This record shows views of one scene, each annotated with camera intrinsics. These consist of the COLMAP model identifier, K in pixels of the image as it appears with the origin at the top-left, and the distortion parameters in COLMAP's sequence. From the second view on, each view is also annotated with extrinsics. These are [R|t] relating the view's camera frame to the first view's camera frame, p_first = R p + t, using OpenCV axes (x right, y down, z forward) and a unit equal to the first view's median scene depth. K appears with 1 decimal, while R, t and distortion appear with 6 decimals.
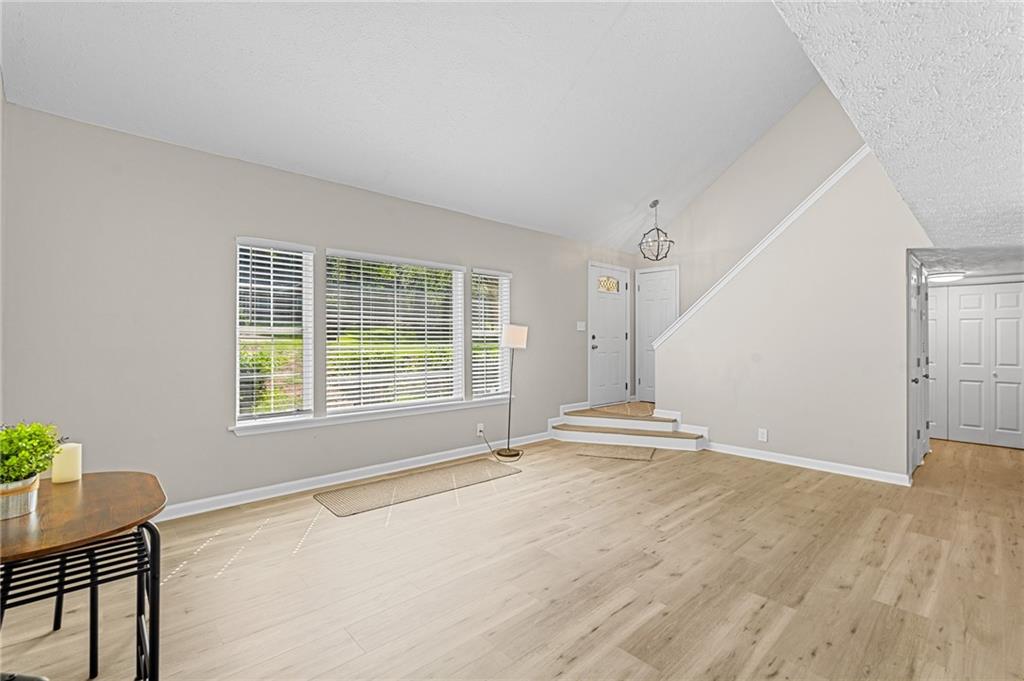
lens RADIAL K [[452.4, 0, 509.7], [0, 452.4, 337.5], [0, 0, 1]] dist [-0.003830, 0.000244]
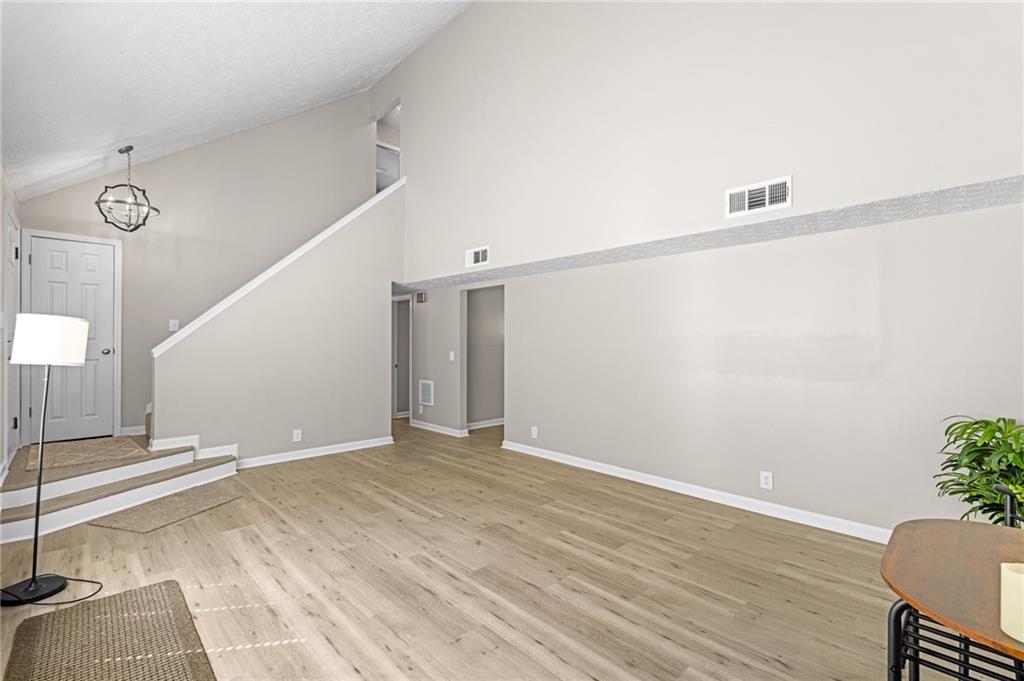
lens RADIAL K [[452.4, 0, 509.3], [0, 452.4, 343.6], [0, 0, 1]] dist [-0.003830, 0.000244]
pose [[-0.018608, -0.008620, 0.999790, -0.673008], [-0.009118, 0.999923, 0.008451, -0.014384], [-0.999785, -0.008959, -0.018685, 0.728494]]
